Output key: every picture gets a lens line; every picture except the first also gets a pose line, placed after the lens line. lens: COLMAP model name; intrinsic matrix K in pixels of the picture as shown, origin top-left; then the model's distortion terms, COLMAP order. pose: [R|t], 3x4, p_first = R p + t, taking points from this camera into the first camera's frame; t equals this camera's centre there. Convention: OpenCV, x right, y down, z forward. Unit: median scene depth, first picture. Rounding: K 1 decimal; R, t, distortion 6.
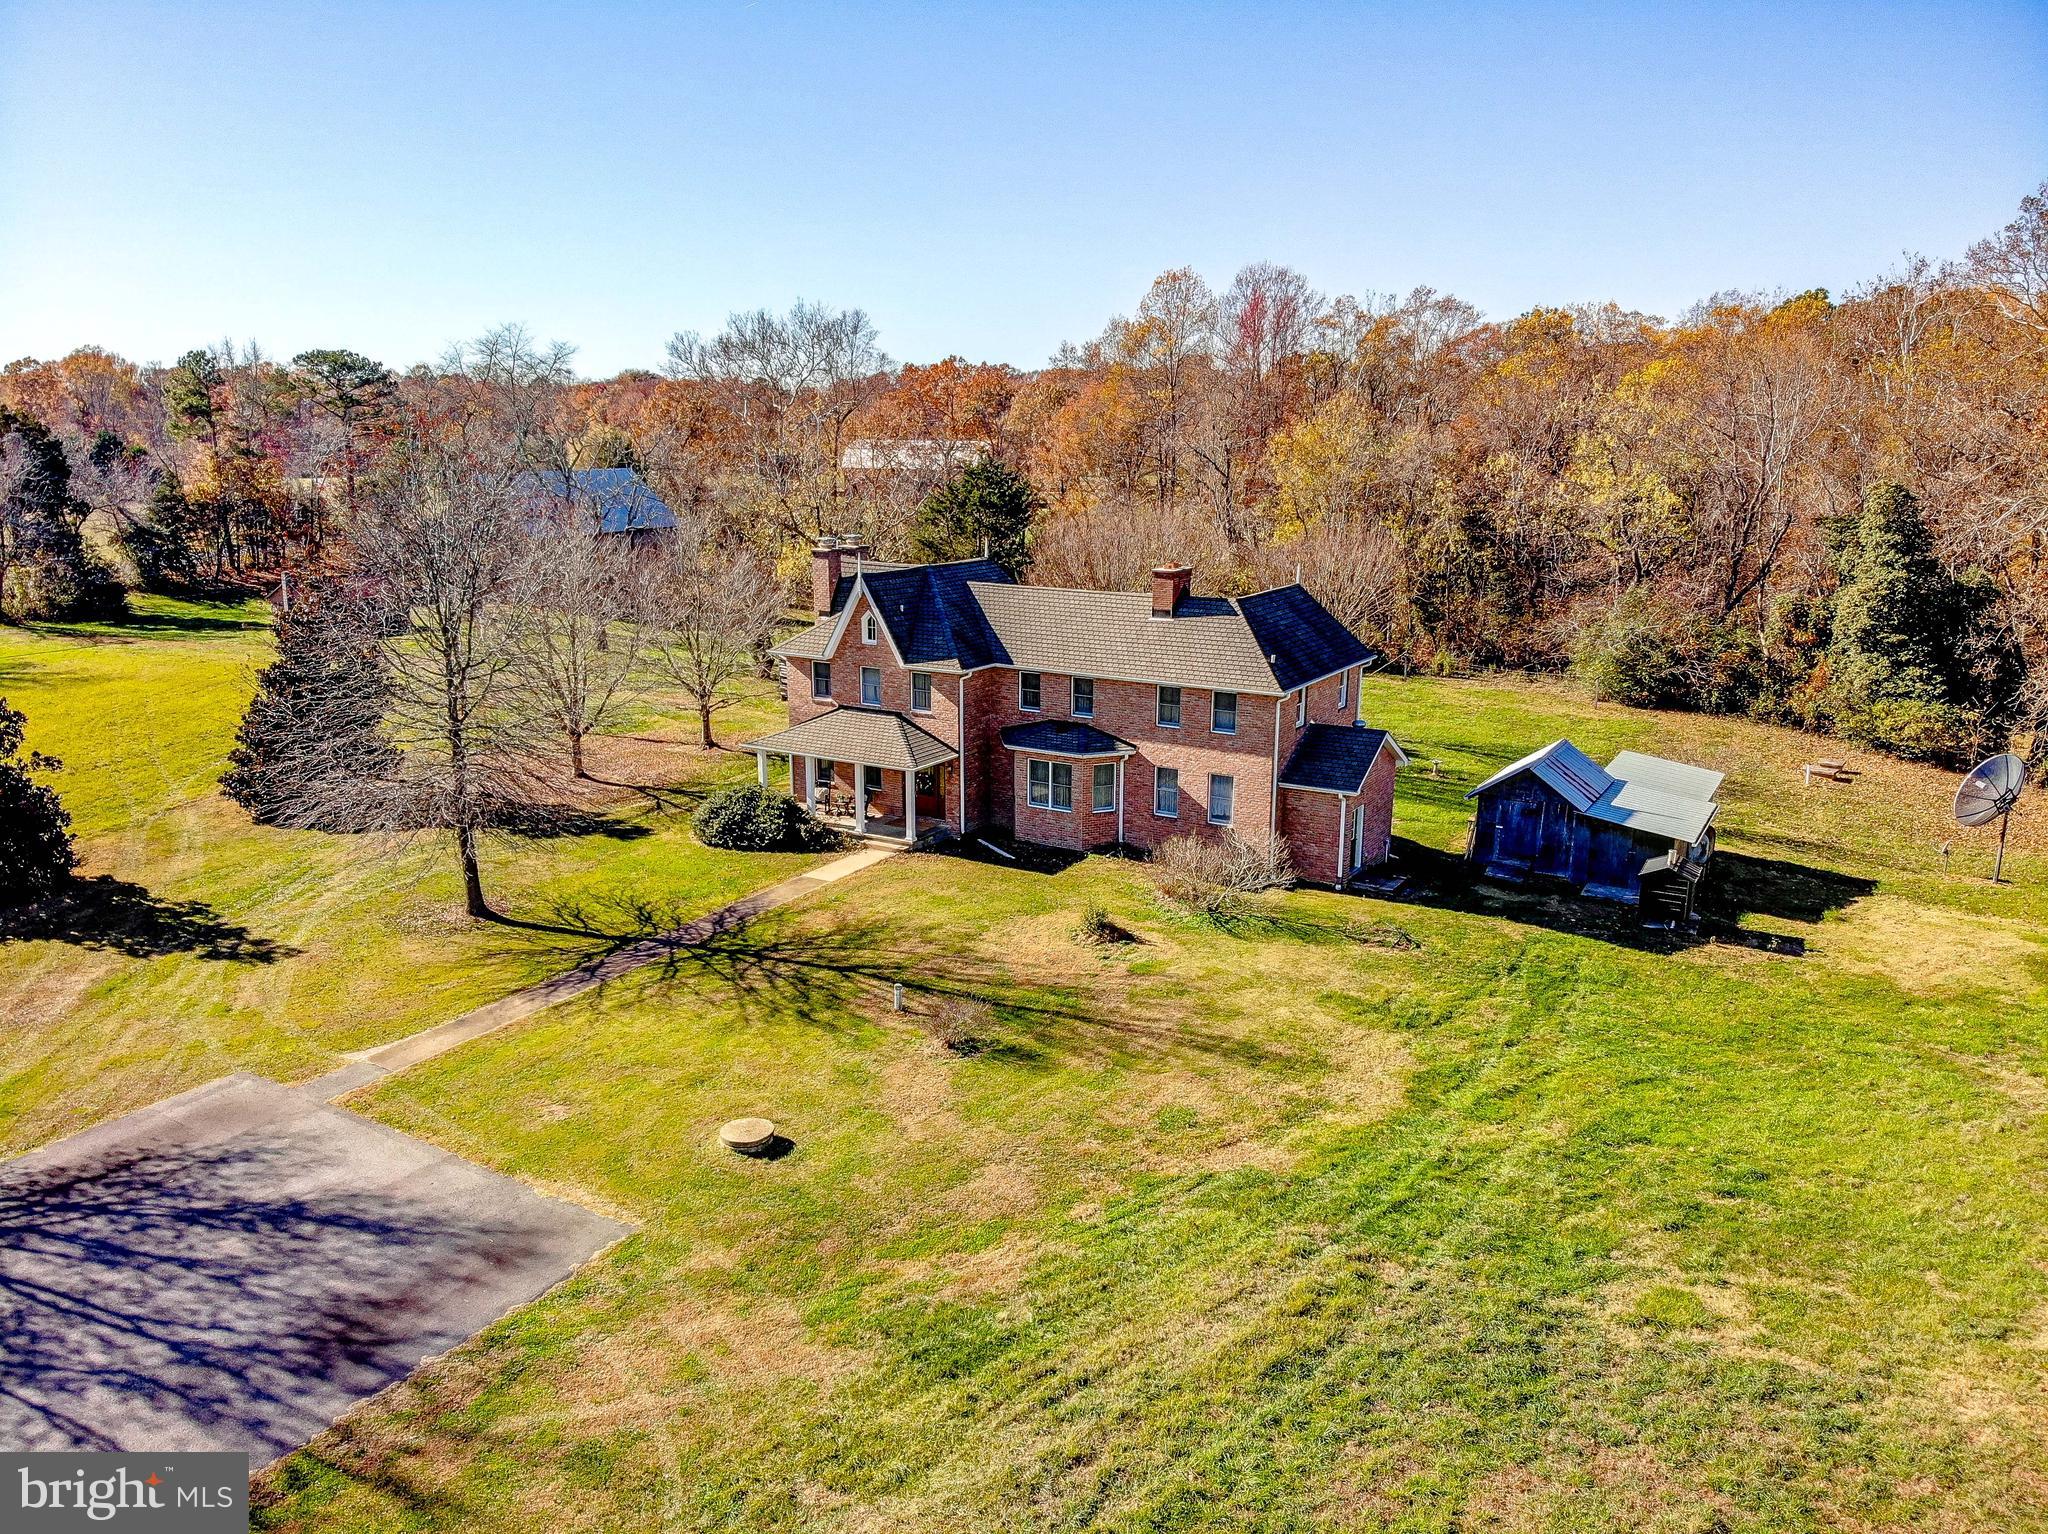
lens RADIAL K [[1489.1, 0, 1024.0], [0, 1489.1, 767.0], [0, 0, 1]] dist [0.069735, -0.180337]
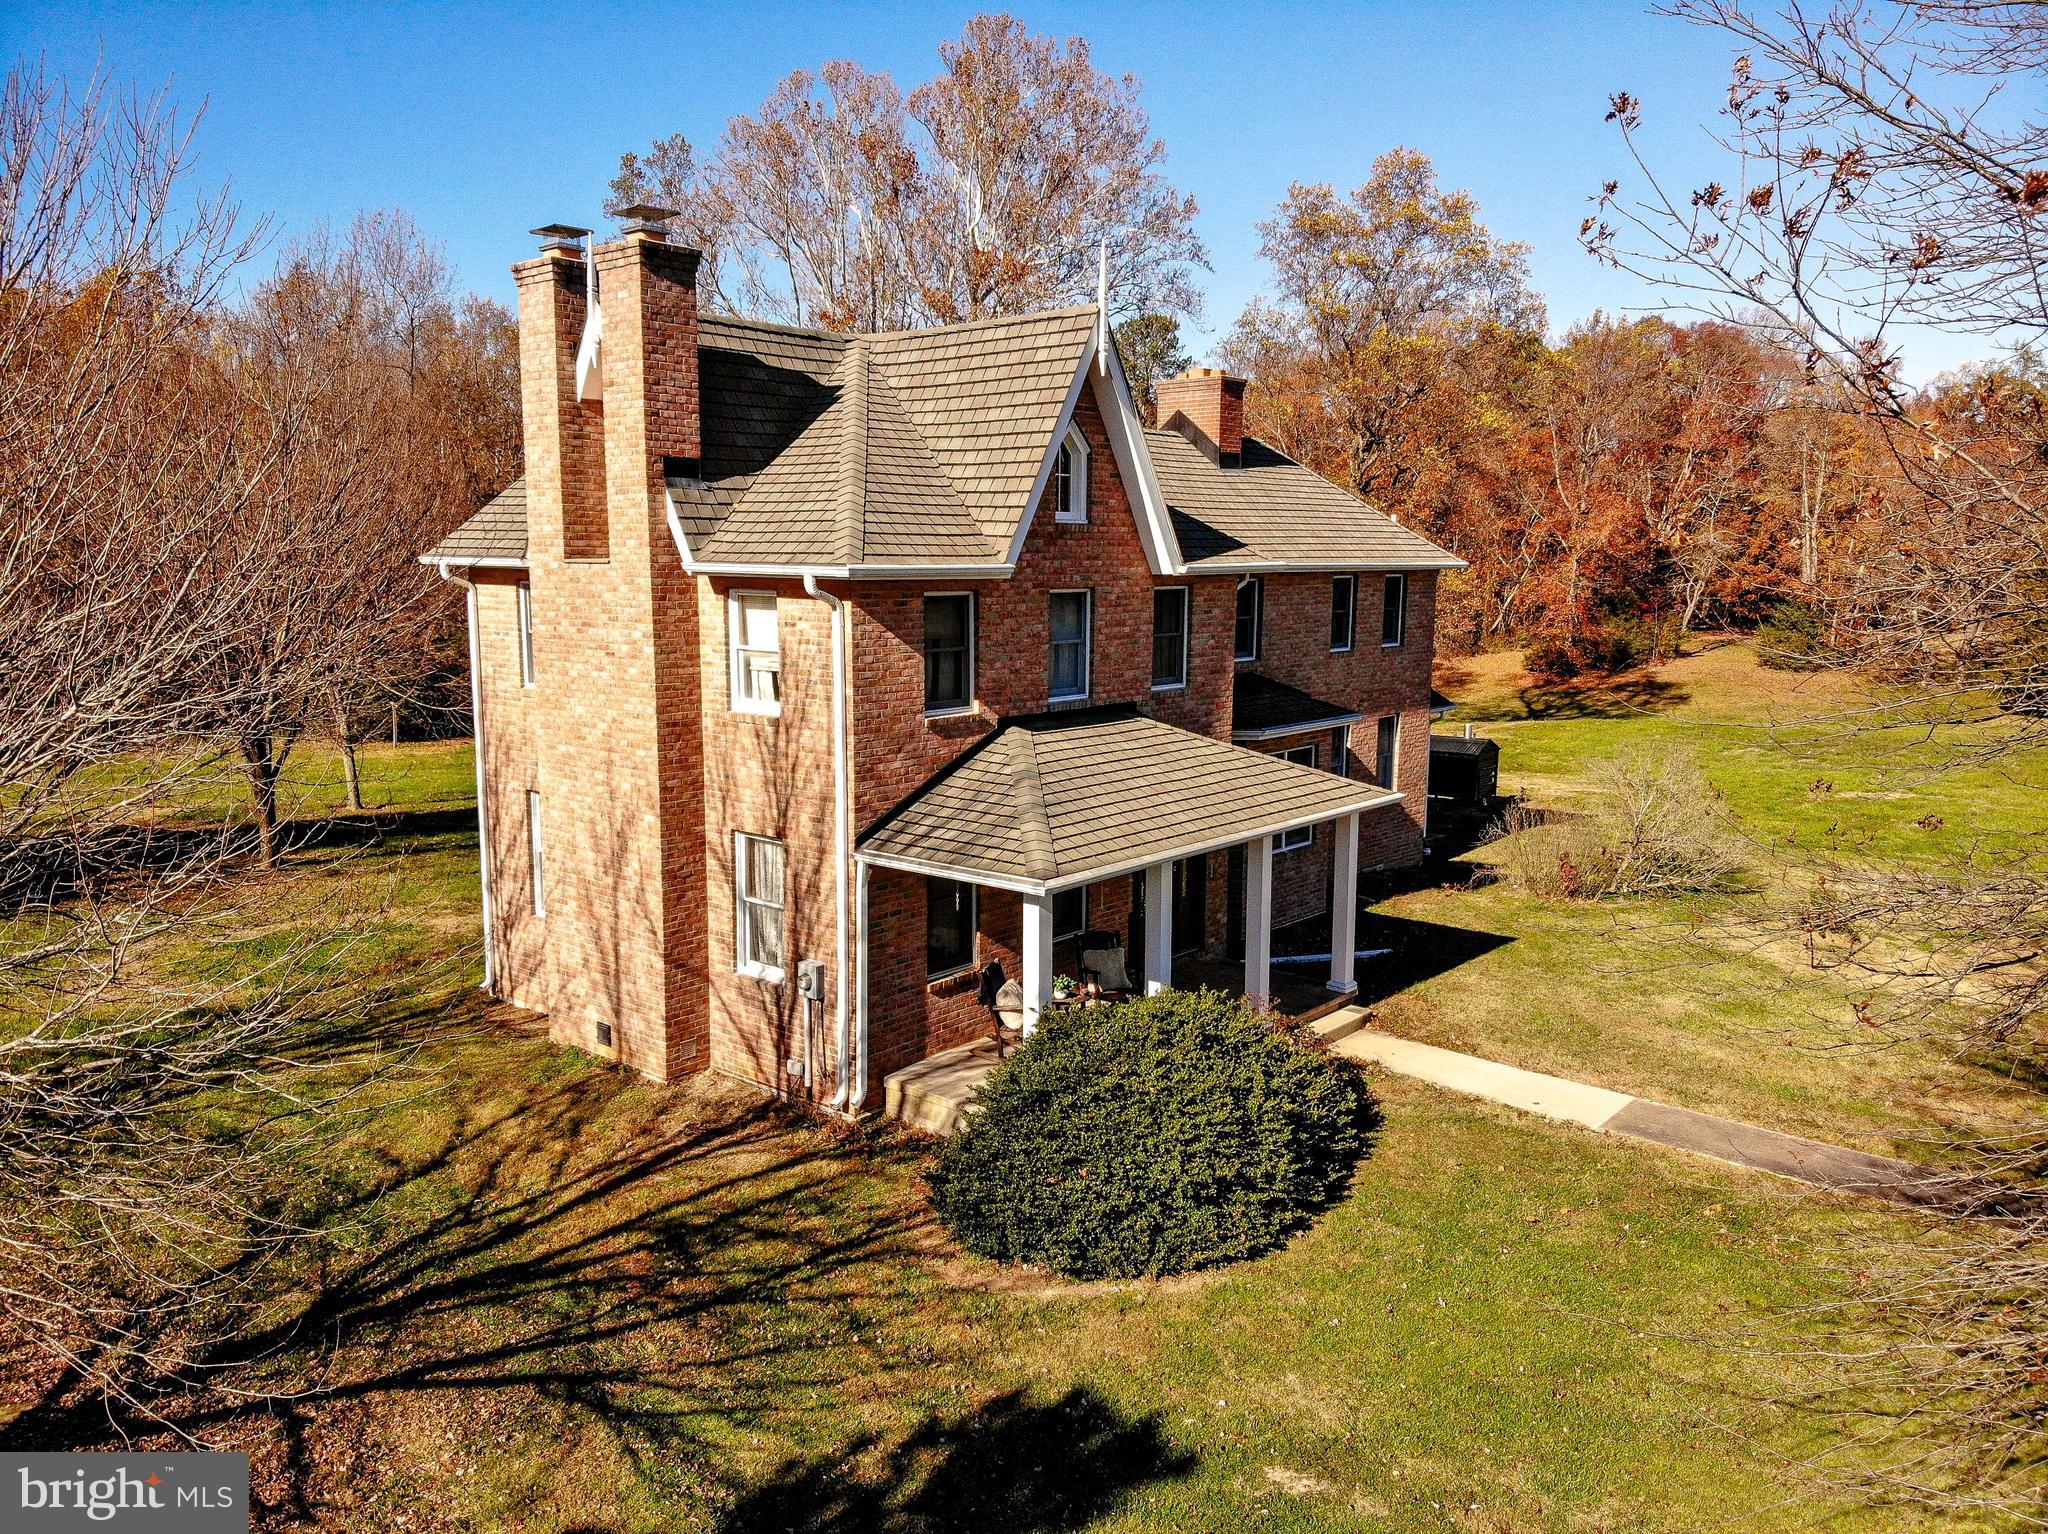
lens RADIAL K [[1484.7, 0, 1021.7], [0, 1484.7, 762.5], [0, 0, 1]] dist [0.102717, -0.244329]
pose [[0.175014, -0.140987, 0.974419, -0.471775], [0.217733, 0.970732, 0.101346, -0.068559], [-0.960189, 0.194426, 0.200589, 0.991657]]
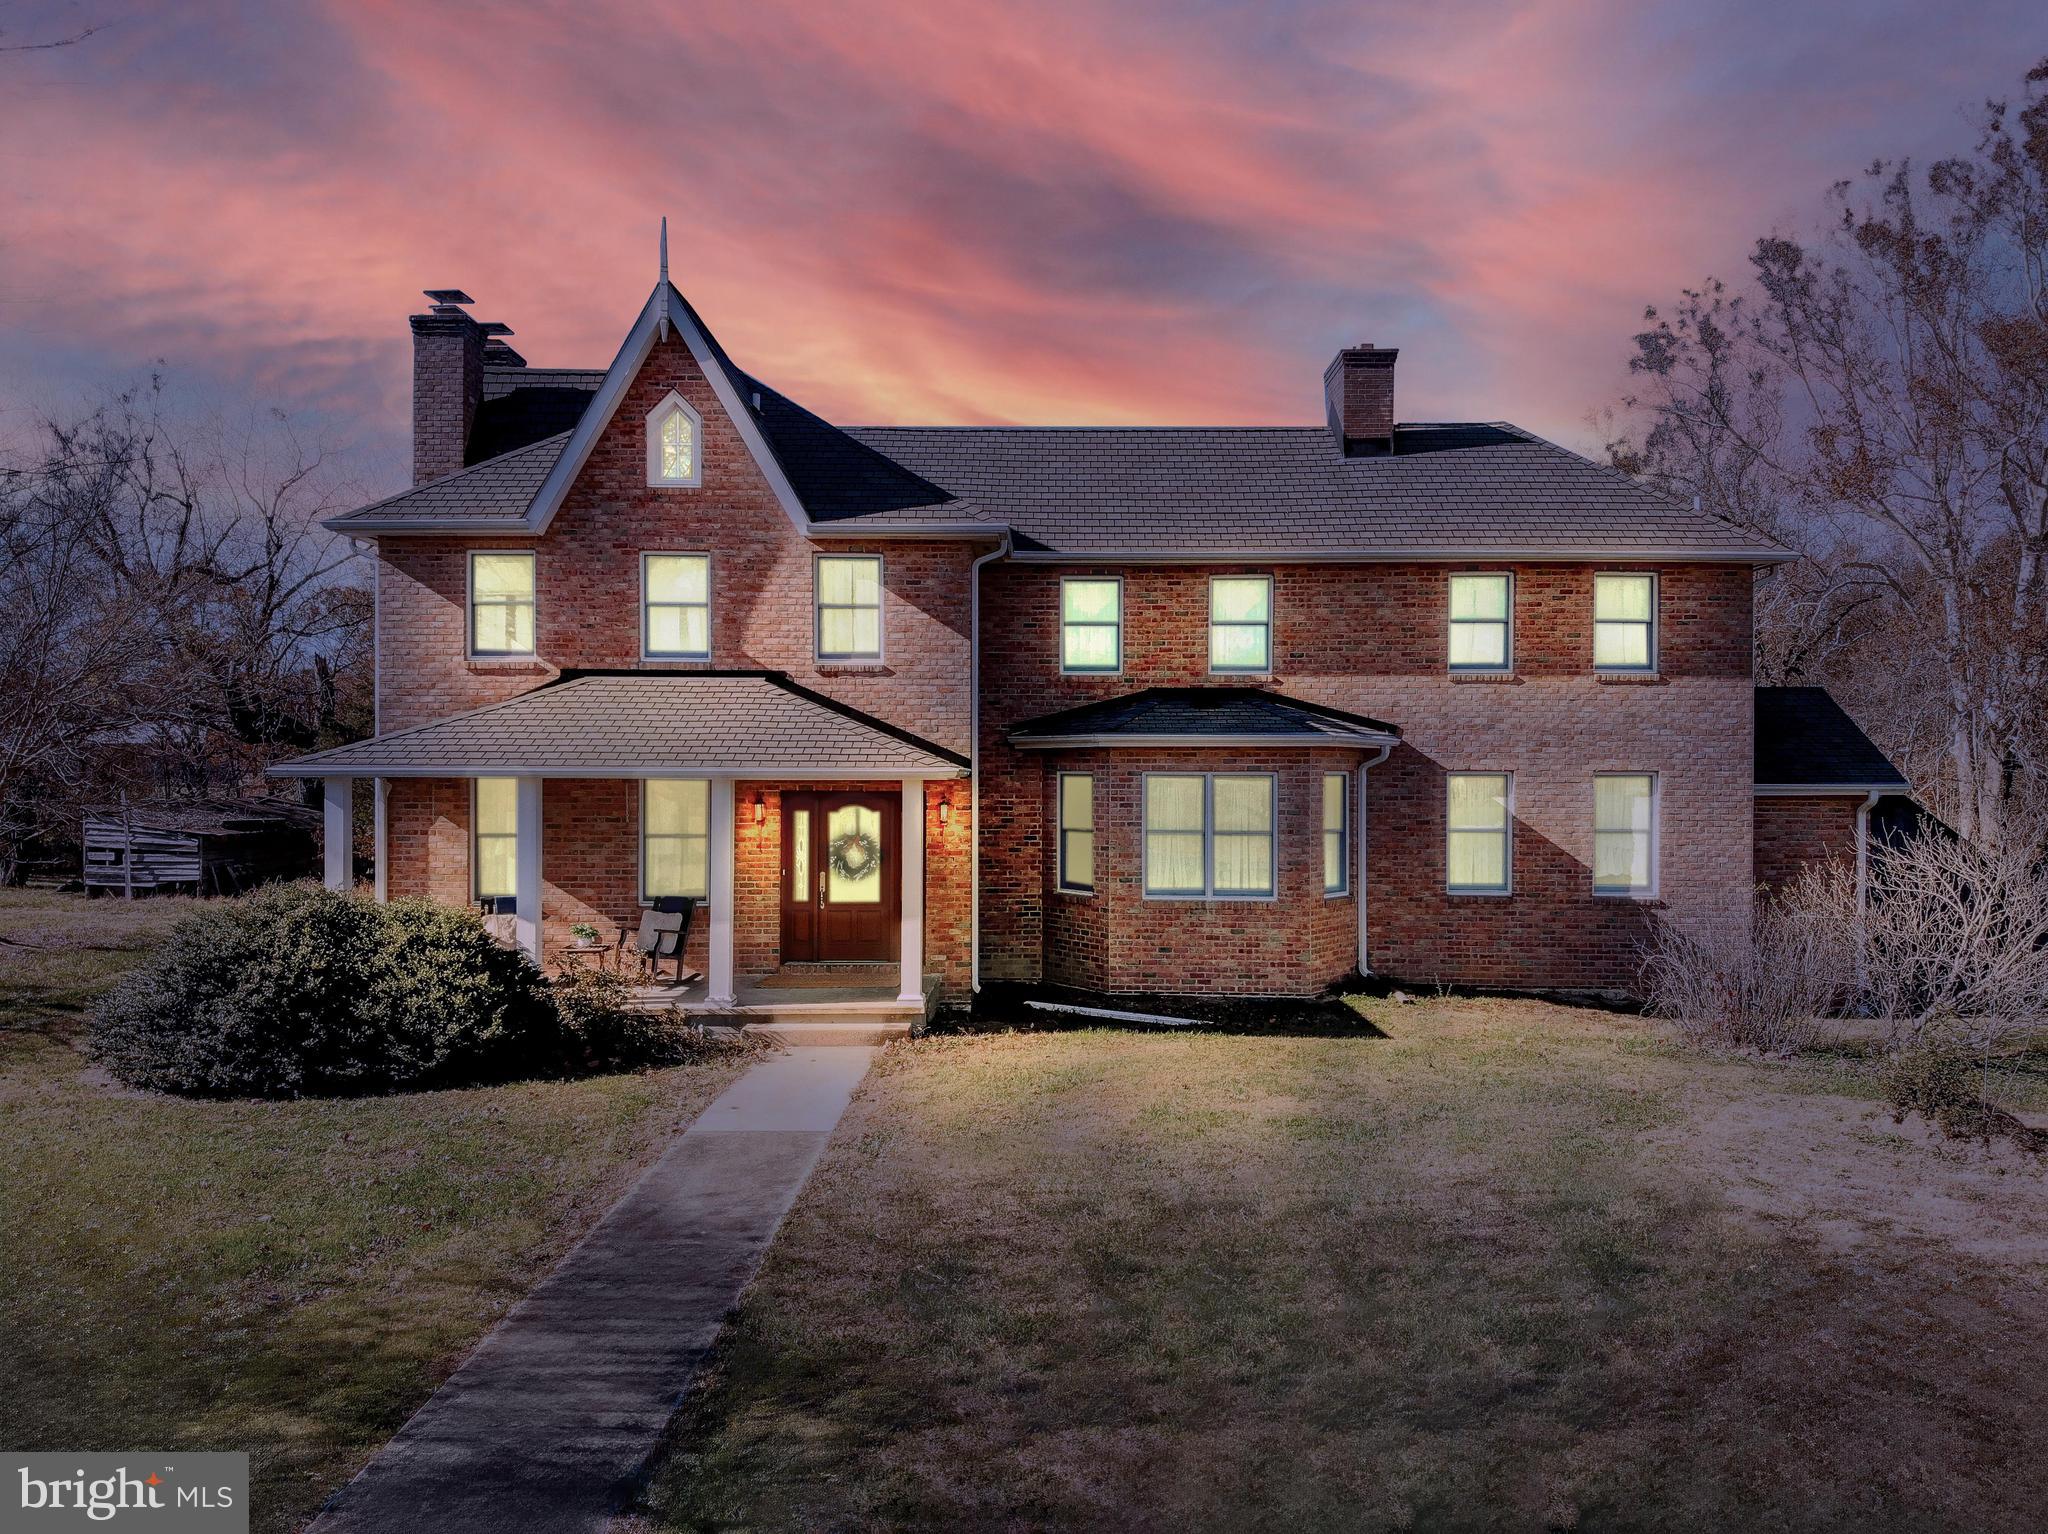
lens RADIAL K [[1489.1, 0, 1024.0], [0, 1489.1, 767.0], [0, 0, 1]] dist [0.069735, -0.180337]
pose [[0.870500, -0.000810, 0.492168, -0.216025], [0.111624, 0.974265, -0.195827, 0.065341], [-0.479343, 0.225405, 0.848188, 0.697576]]
